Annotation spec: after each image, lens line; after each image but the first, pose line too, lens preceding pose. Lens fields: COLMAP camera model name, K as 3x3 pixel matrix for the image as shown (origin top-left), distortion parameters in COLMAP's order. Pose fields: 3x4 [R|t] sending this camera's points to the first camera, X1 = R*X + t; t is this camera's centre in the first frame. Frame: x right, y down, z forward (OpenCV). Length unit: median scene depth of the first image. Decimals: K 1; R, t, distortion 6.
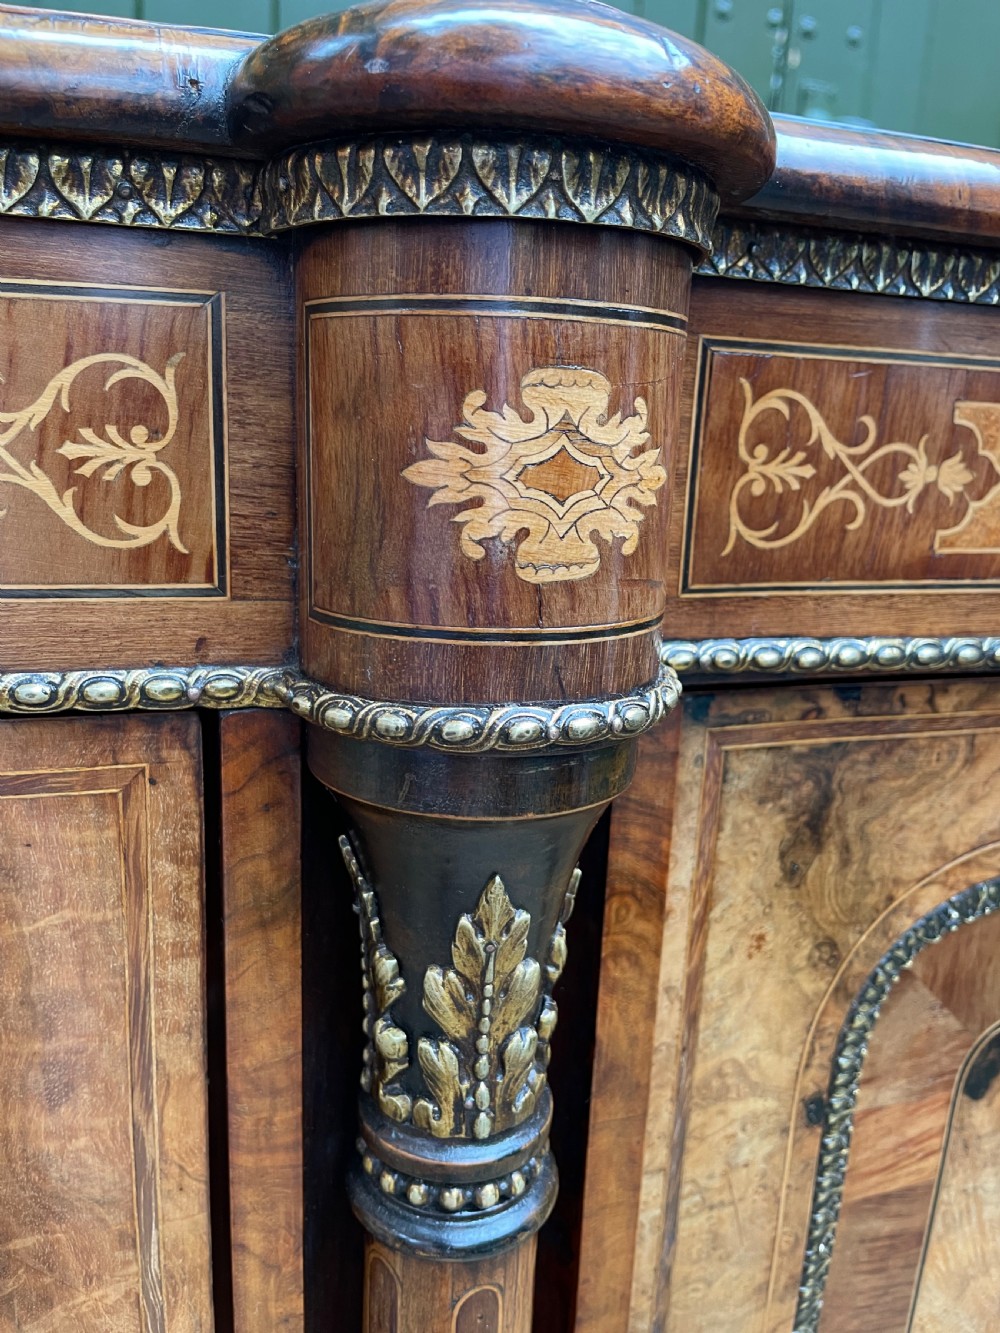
lens RADIAL K [[1028.5, 0, 485.1], [0, 1028.5, 663.4], [0, 0, 1]] dist [0.065104, -0.115916]
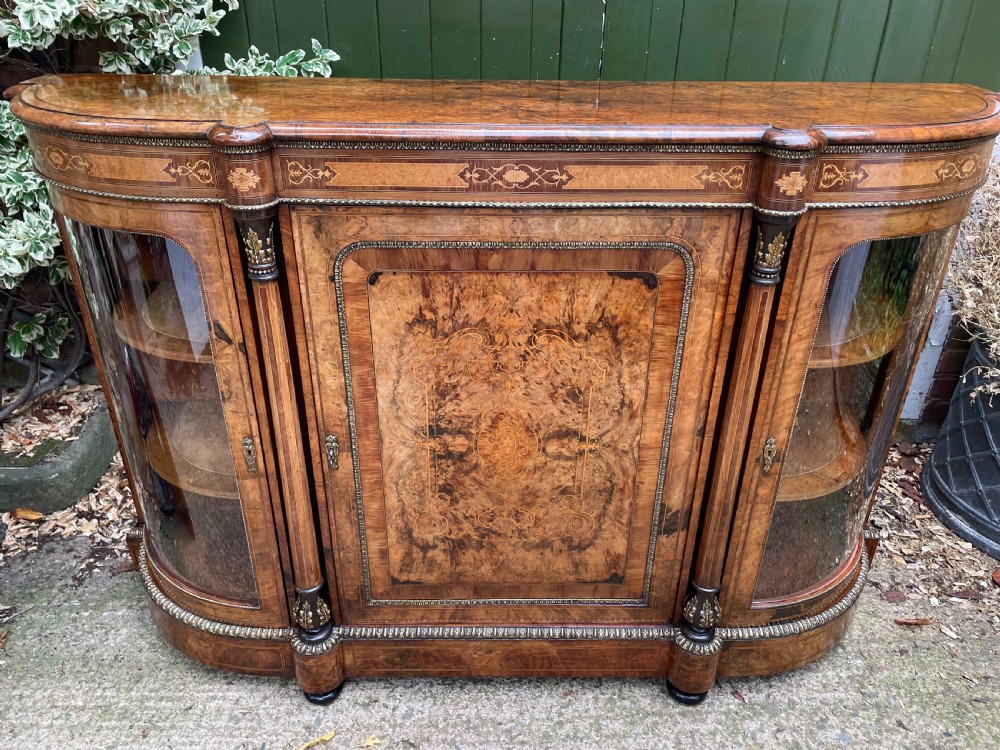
lens RADIAL K [[757.3, 0, 494.9], [0, 757.3, 370.4], [0, 0, 1]] dist [0.096384, -0.132597]
pose [[0.950376, 0.116872, -0.288317, 3.190264], [-0.040158, 0.965087, 0.258834, -0.293669], [0.308502, -0.234412, 0.921888, -3.621151]]
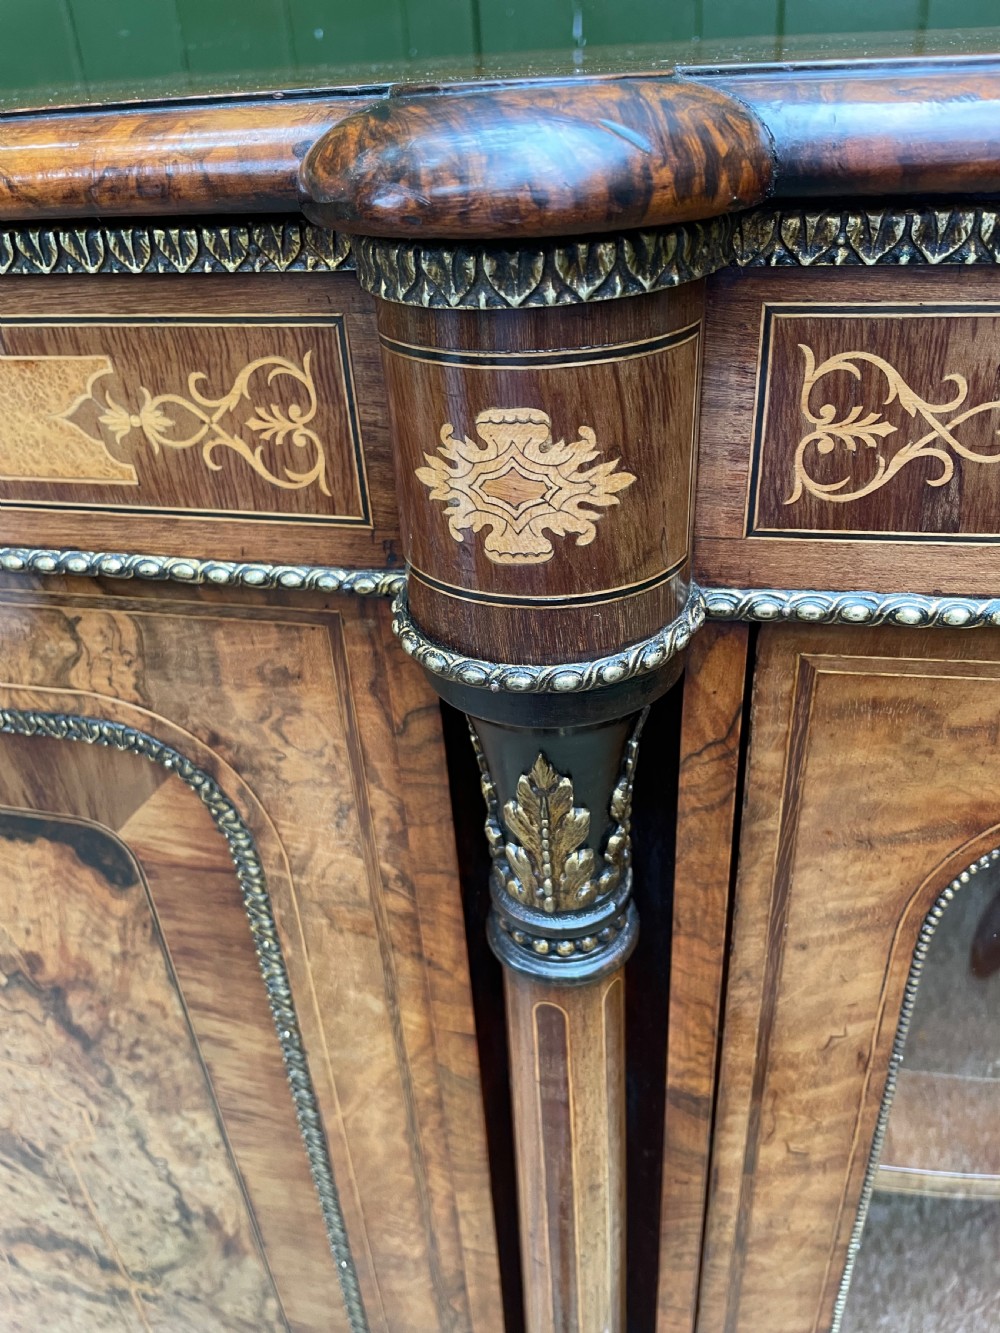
lens RADIAL K [[1010.8, 0, 496.5], [0, 1010.8, 667.1], [0, 0, 1]] dist [0.099124, -0.136324]
pose [[0.844694, 0.191904, -0.499664, 3.942658], [-0.032726, 0.950287, 0.309650, -0.385945], [0.534248, -0.245207, 0.808983, 1.057107]]
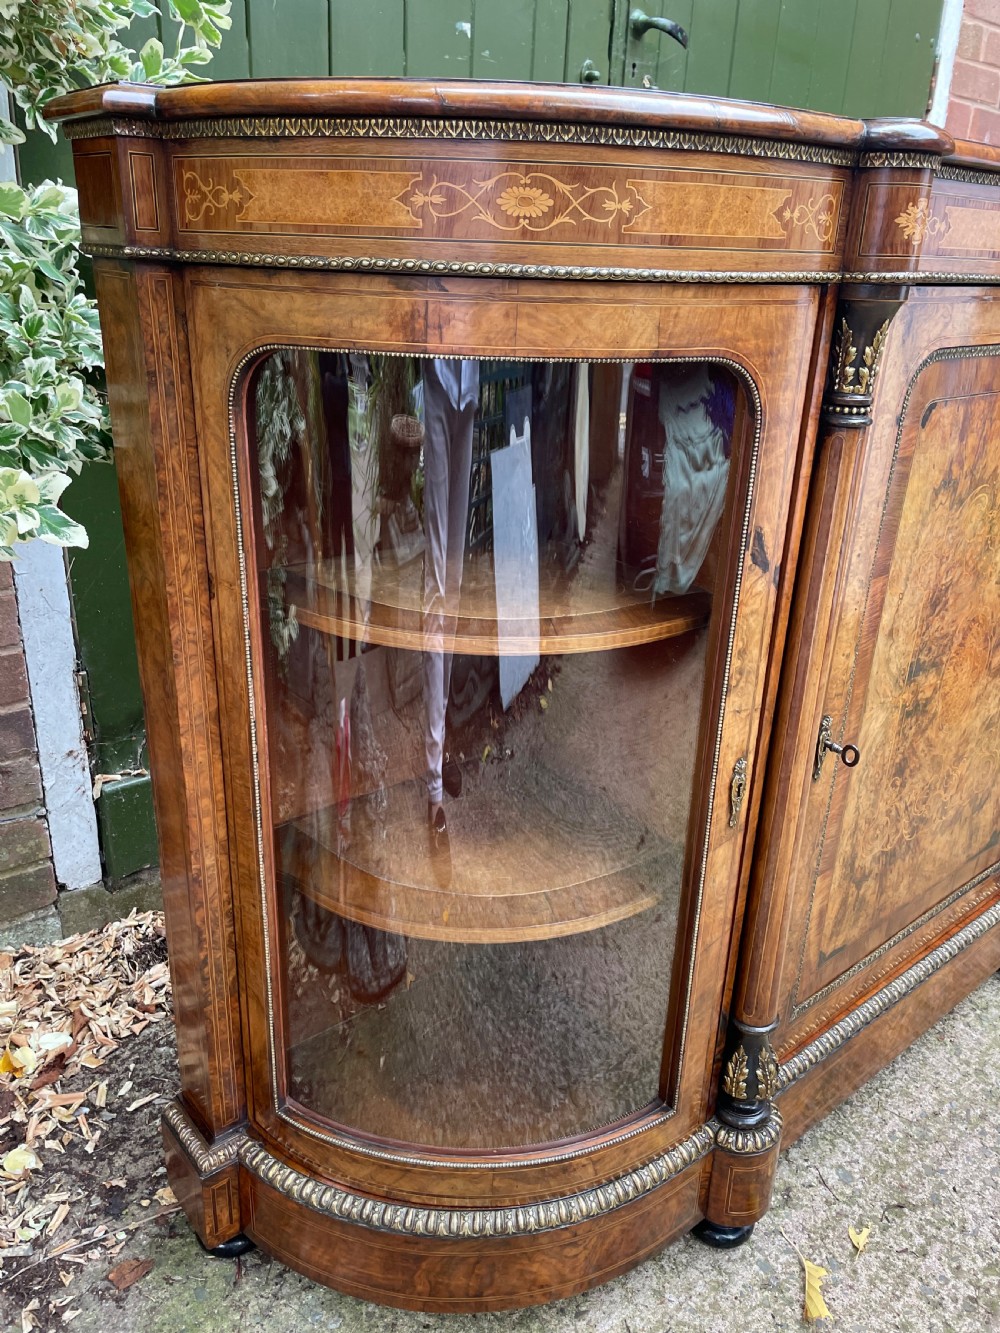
lens RADIAL K [[1013.9, 0, 497.1], [0, 1013.9, 661.8], [0, 0, 1]] dist [0.095553, -0.132841]
pose [[0.929430, -0.149411, 0.337395, -2.826961], [0.093841, 0.980001, 0.175475, 0.620594], [-0.356865, -0.131430, 0.924864, -2.331176]]
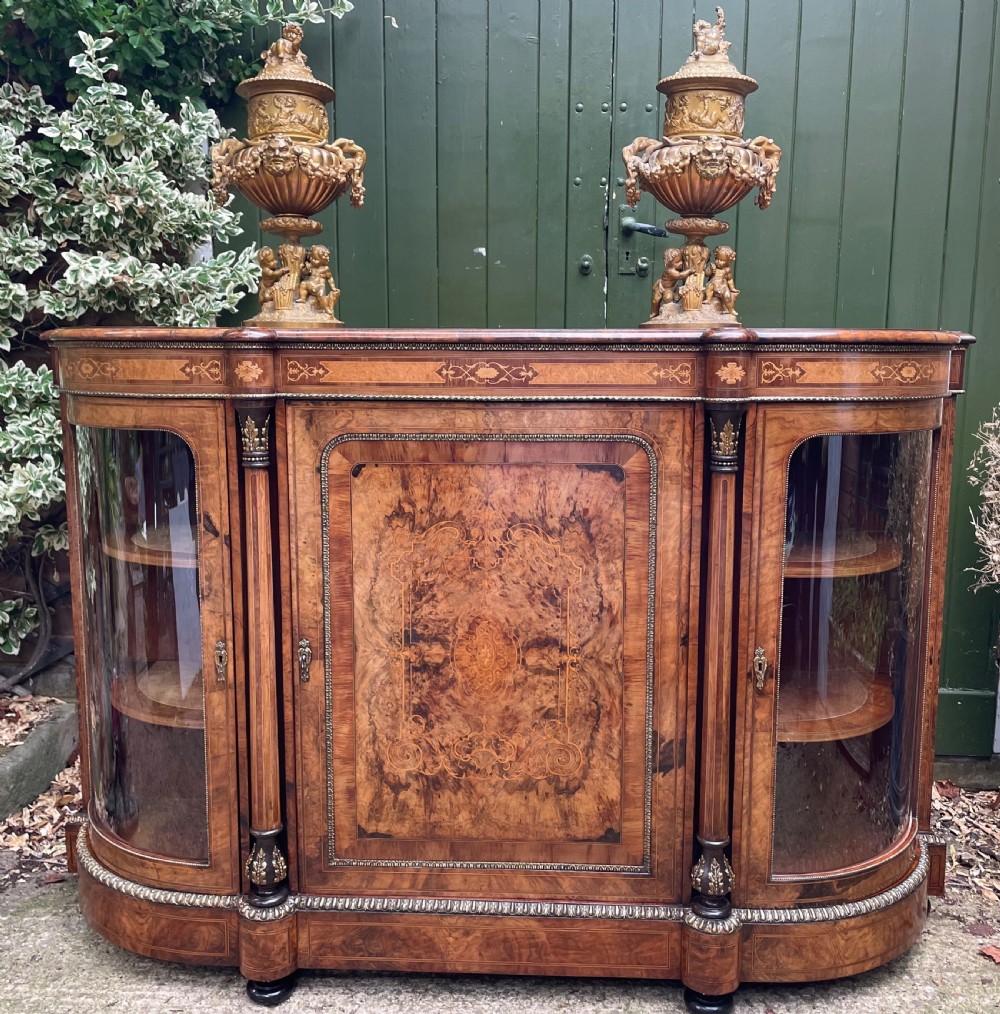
lens RADIAL K [[1025.9, 0, 502.1], [0, 1025.9, 494.5], [0, 0, 1]] dist [0.109453, -0.156826]
pose [[0.931472, 0.009320, -0.363694, 4.642249], [-0.047091, 0.994351, -0.095123, 1.424264], [0.360753, 0.105731, 0.926649, -5.619232]]
